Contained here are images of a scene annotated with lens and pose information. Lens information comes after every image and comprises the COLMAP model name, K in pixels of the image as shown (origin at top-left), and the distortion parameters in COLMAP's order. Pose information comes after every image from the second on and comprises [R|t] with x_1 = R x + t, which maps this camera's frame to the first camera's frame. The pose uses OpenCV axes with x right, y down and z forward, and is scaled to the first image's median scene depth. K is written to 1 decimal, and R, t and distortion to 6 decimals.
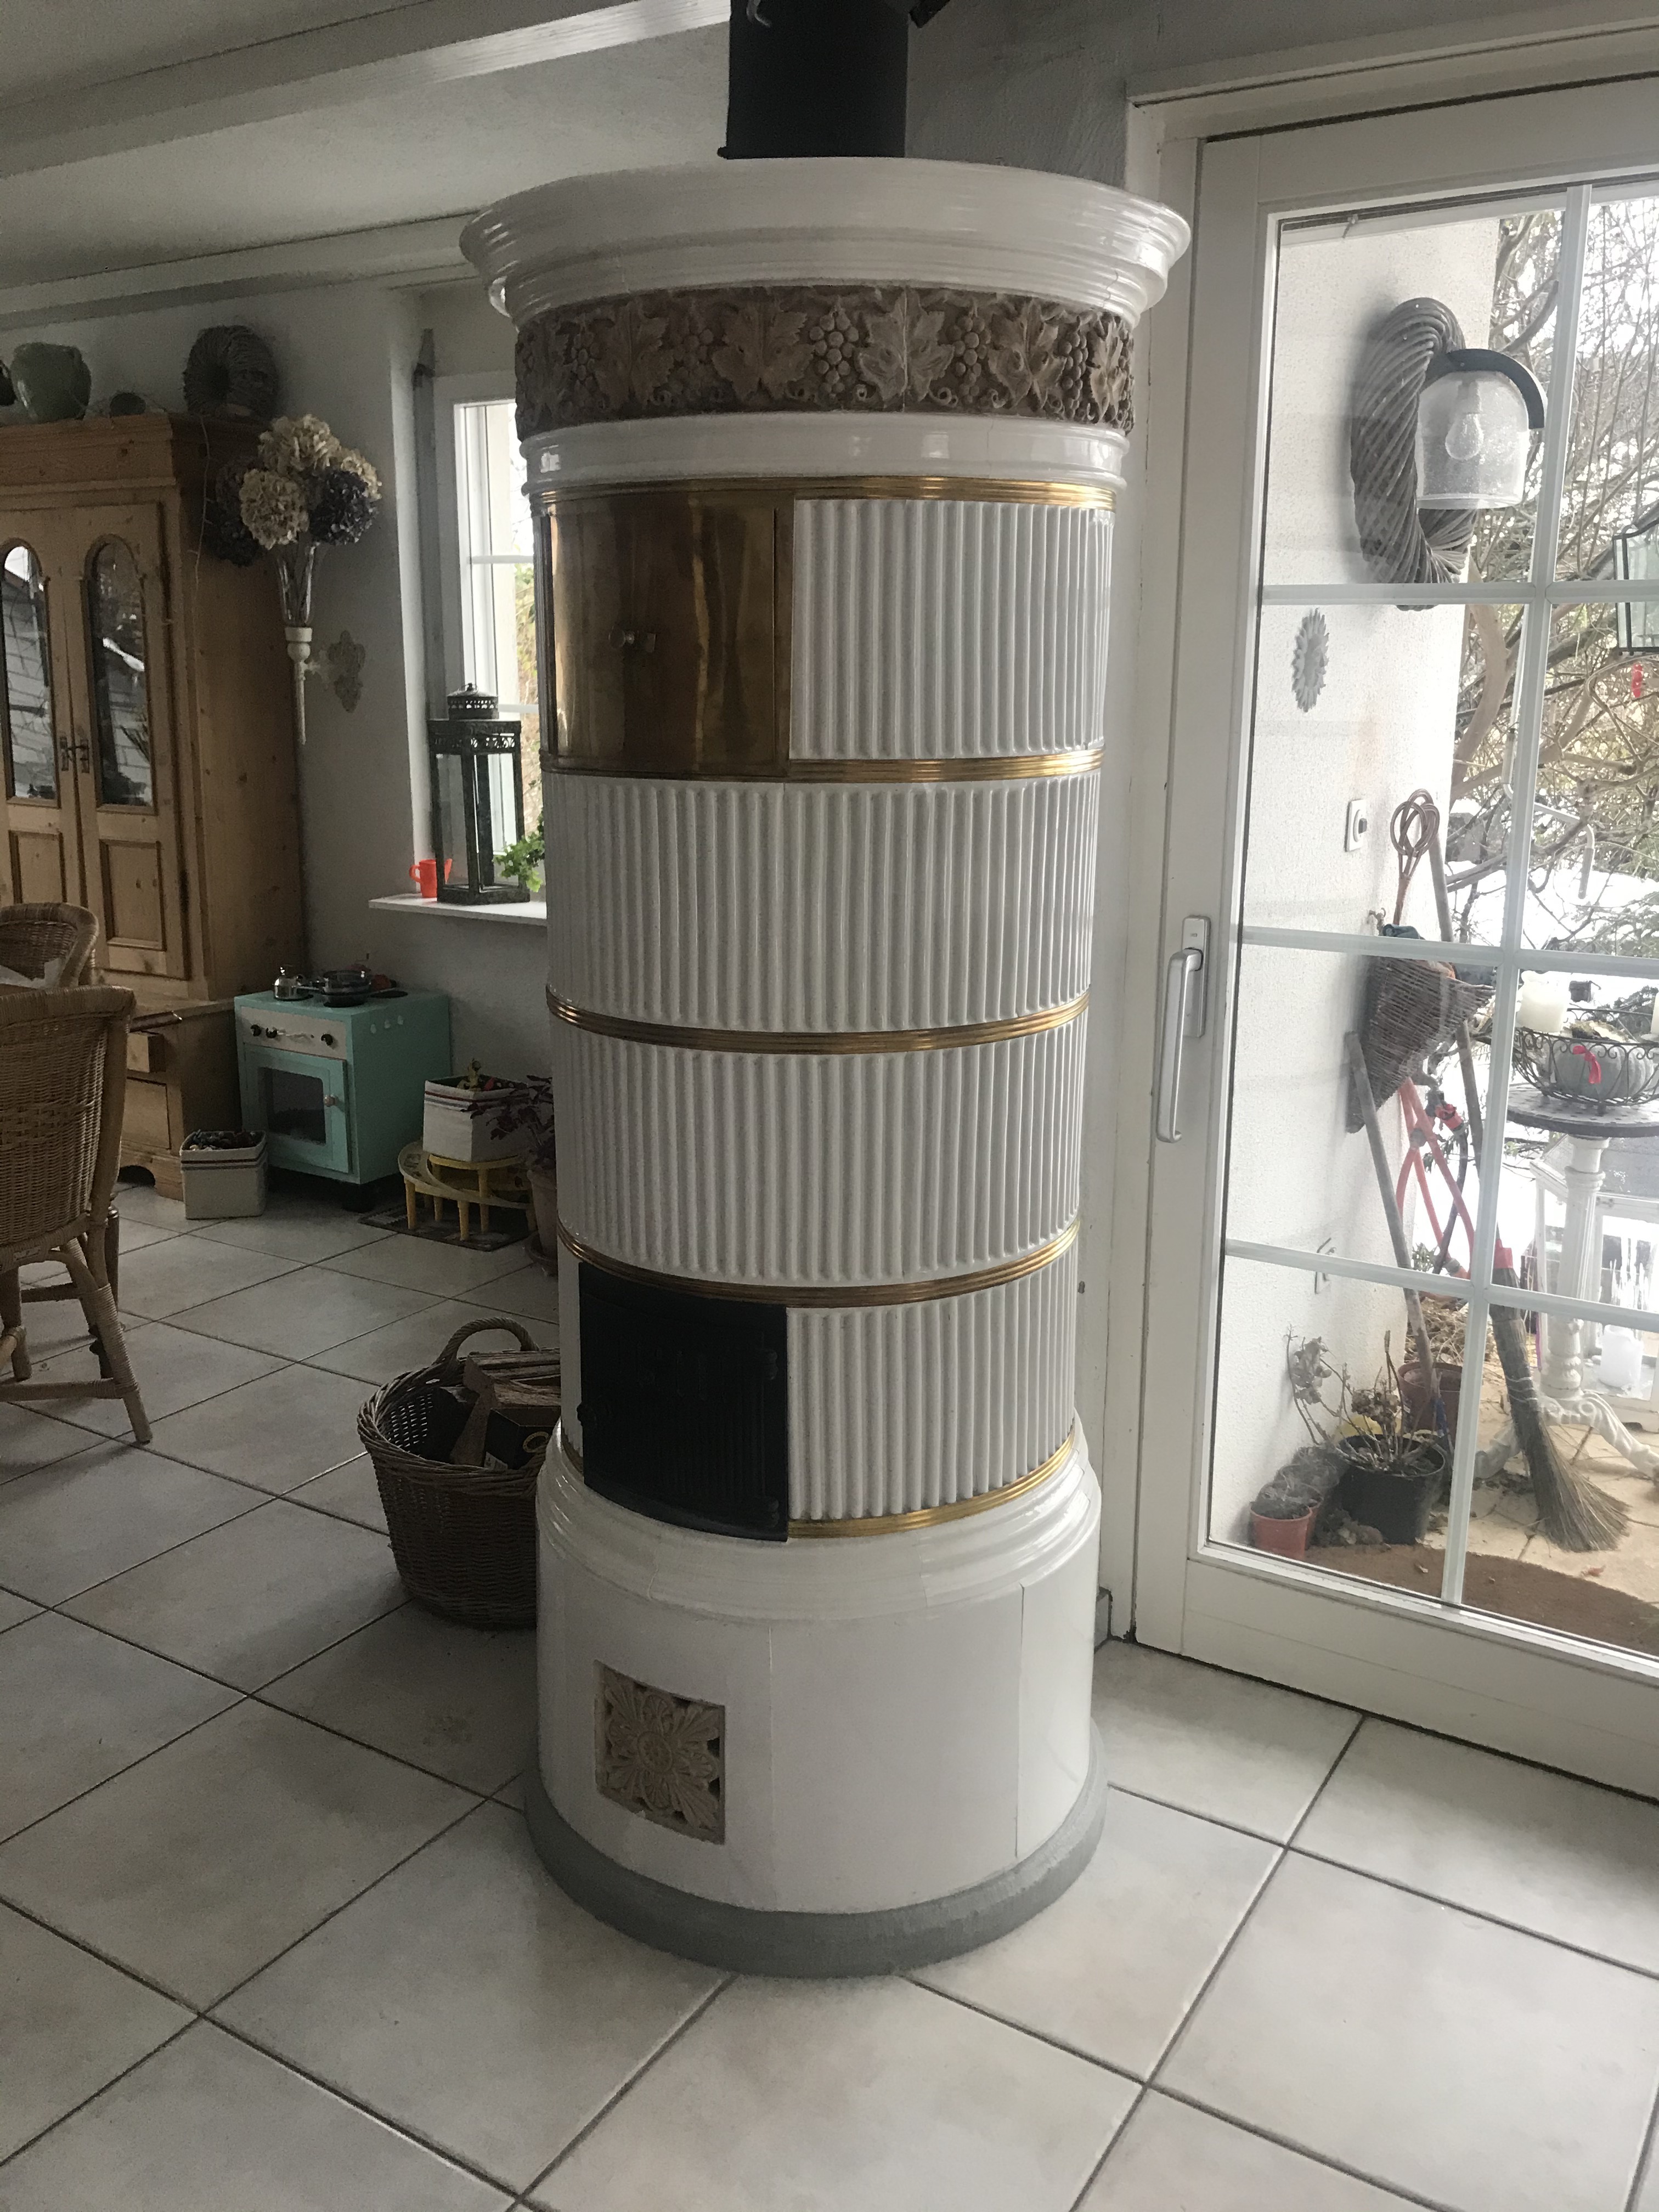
lens RADIAL K [[1831.1, 0, 868.6], [0, 1831.1, 1107.5], [0, 0, 1]] dist [0.006860, 0.000446]
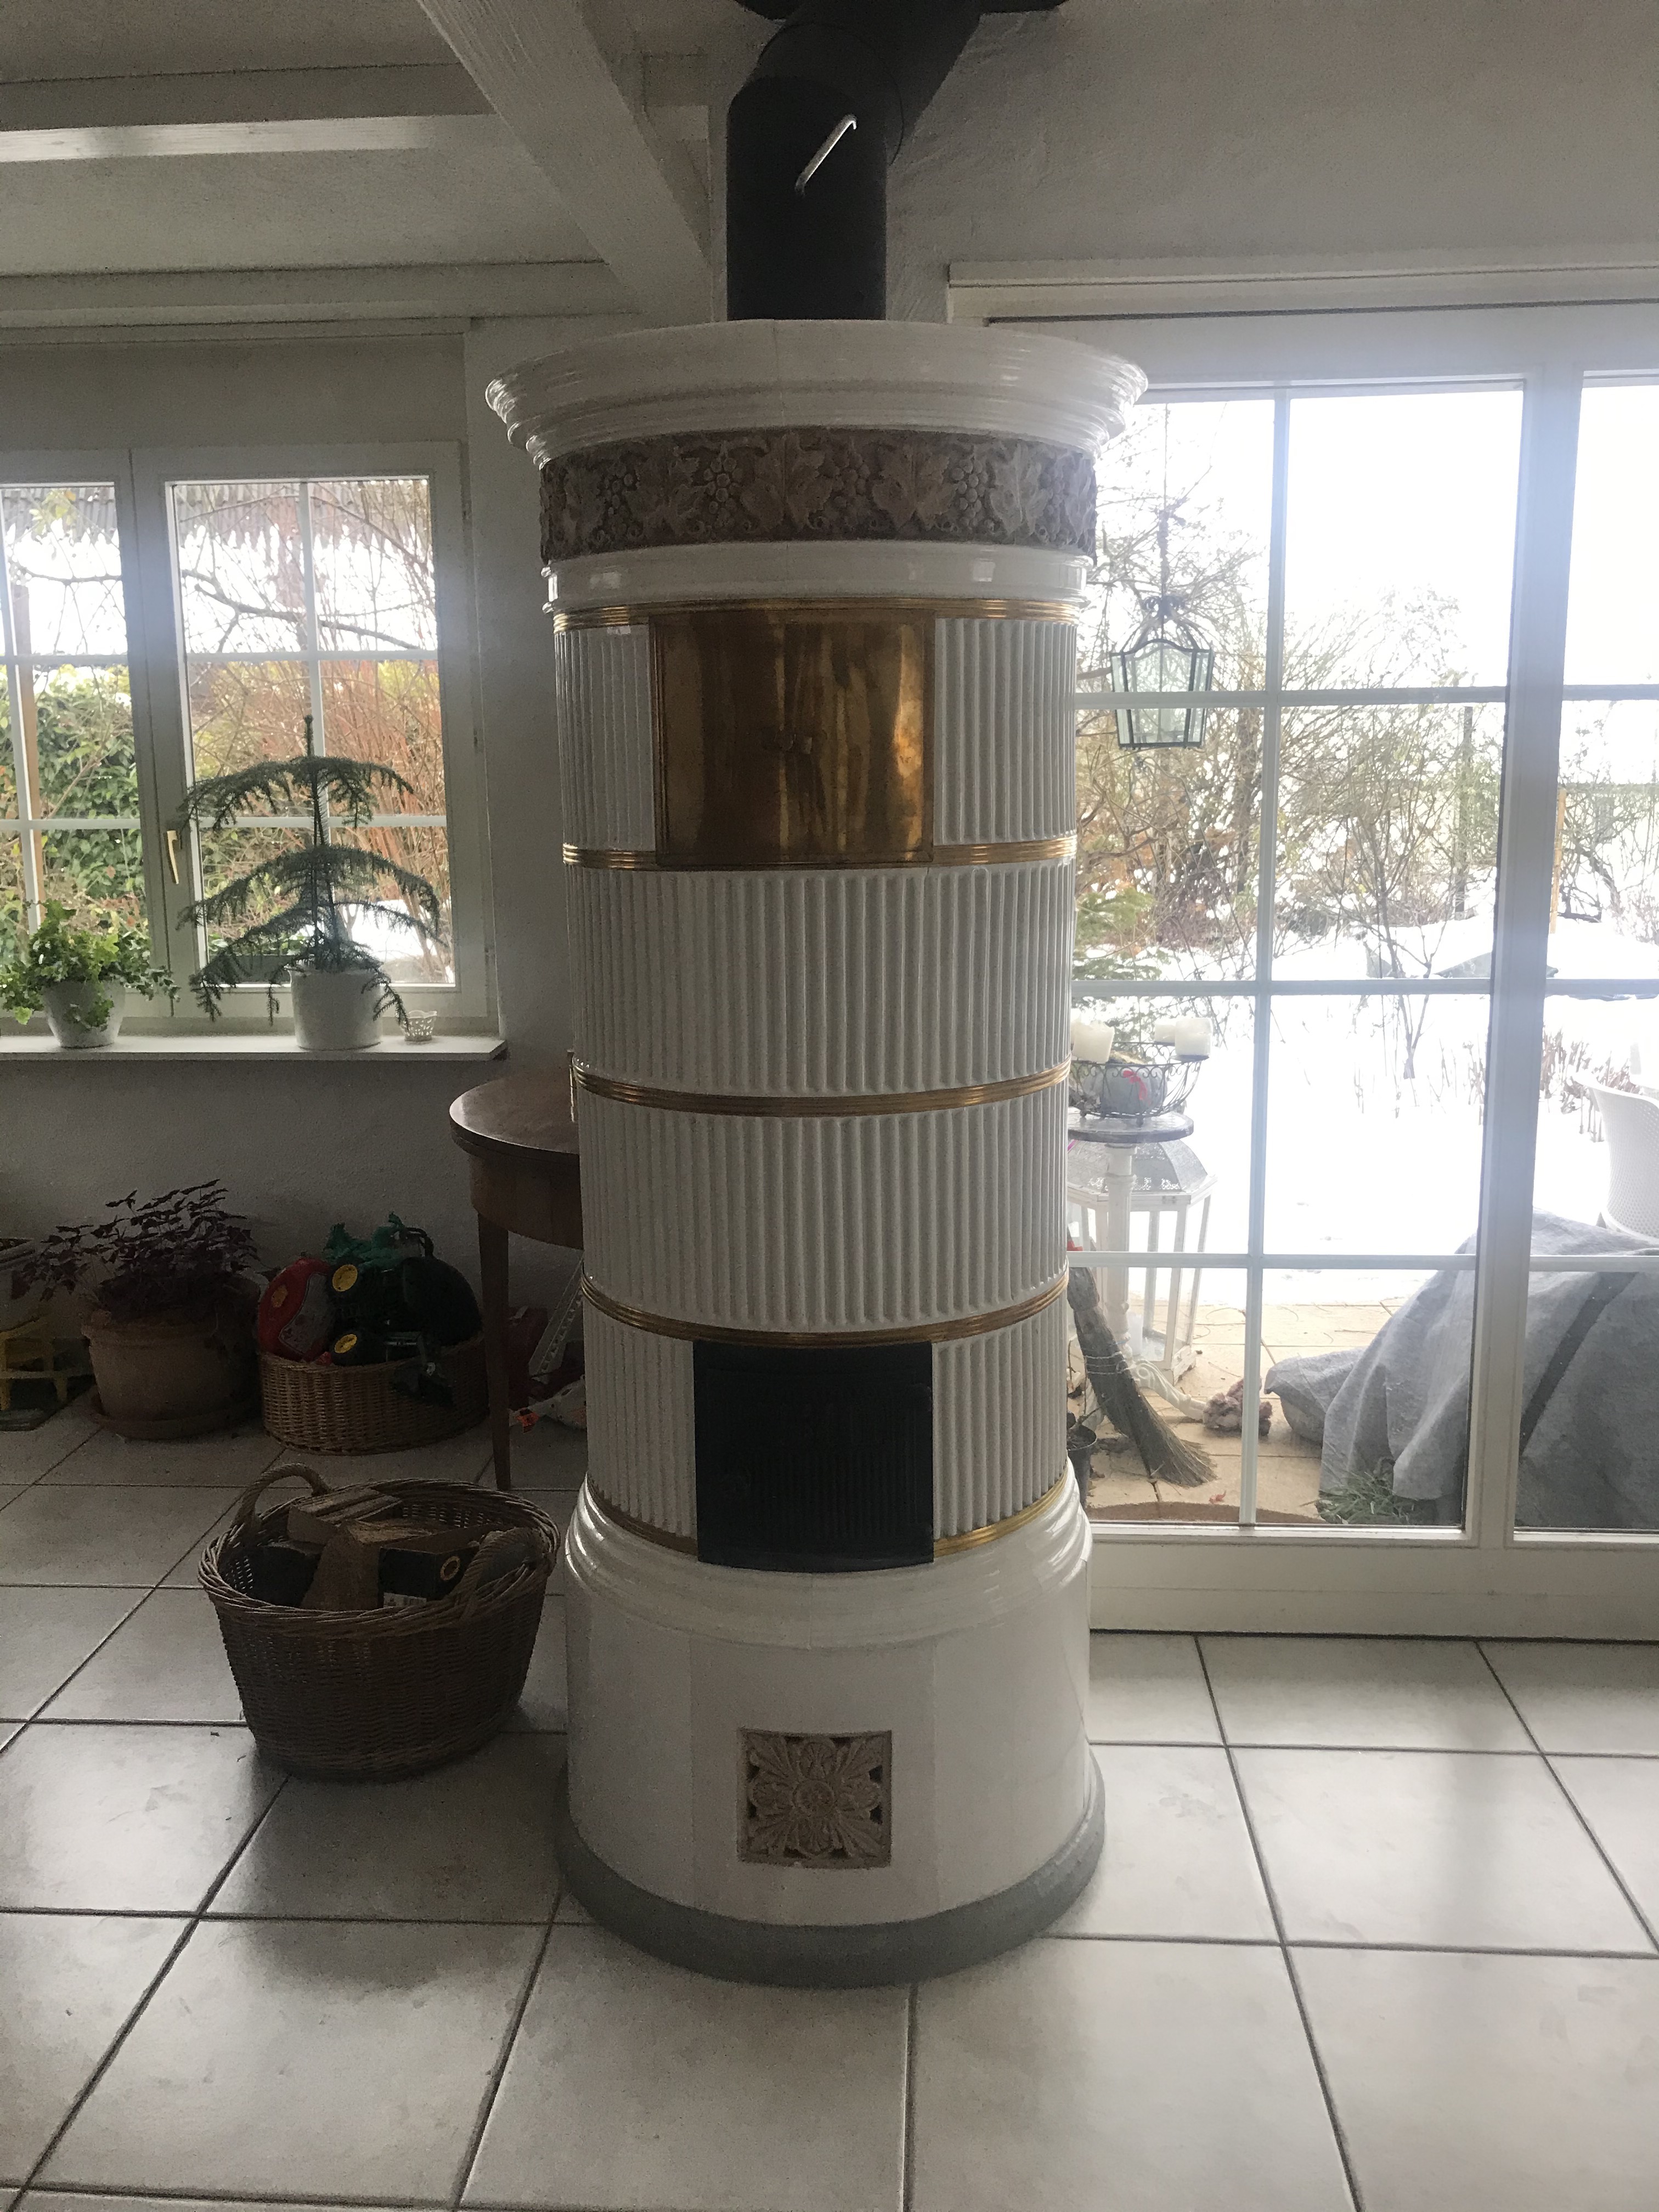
lens RADIAL K [[1810.1, 0, 829.5], [0, 1810.1, 1106.0], [0, 0, 1]] dist [0.010529, 0.004764]
pose [[0.882919, -0.102115, 0.458286, -0.575597], [0.126343, 0.991733, -0.022431, -0.014469], [-0.452207, 0.077706, 0.888522, 0.055014]]
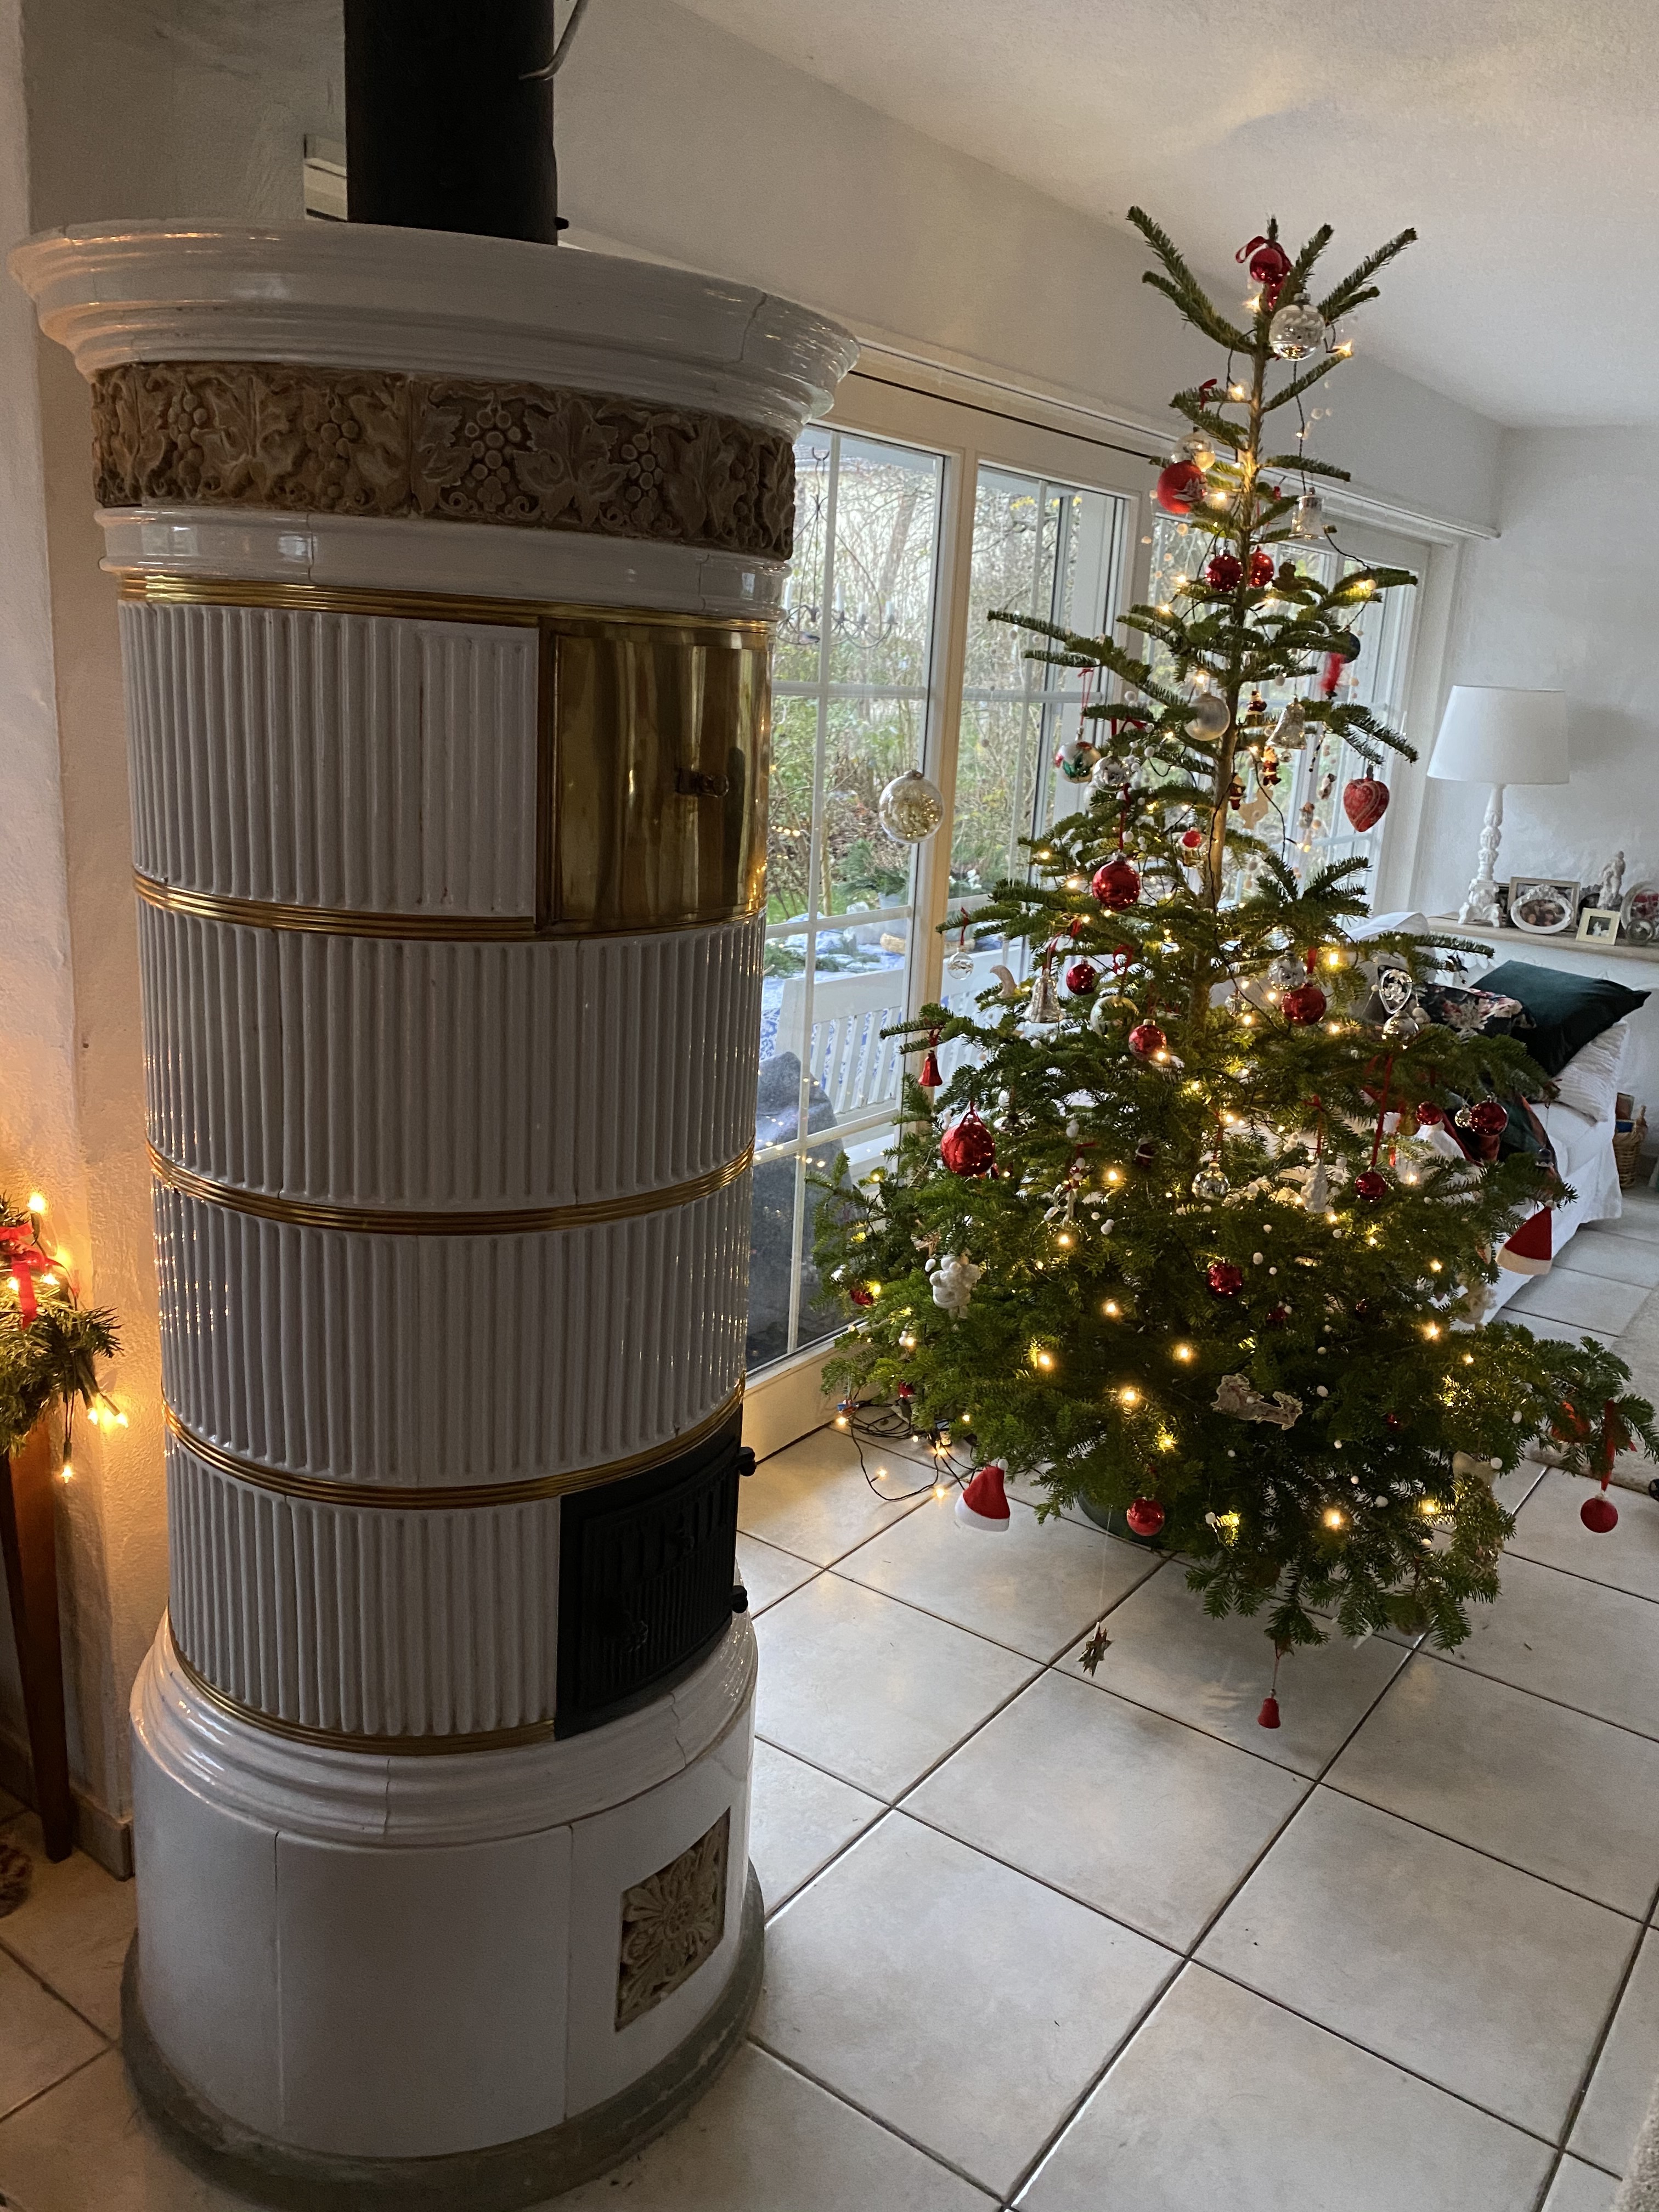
lens RADIAL K [[1694.6, 0, 826.8], [0, 1694.6, 1099.3], [0, 0, 1]] dist [-0.003566, 0.000179]
pose [[0.084717, -0.249974, 0.964539, -0.918818], [0.178151, 0.956221, 0.232171, -0.270143], [-0.980350, 0.152165, 0.125541, 0.794987]]
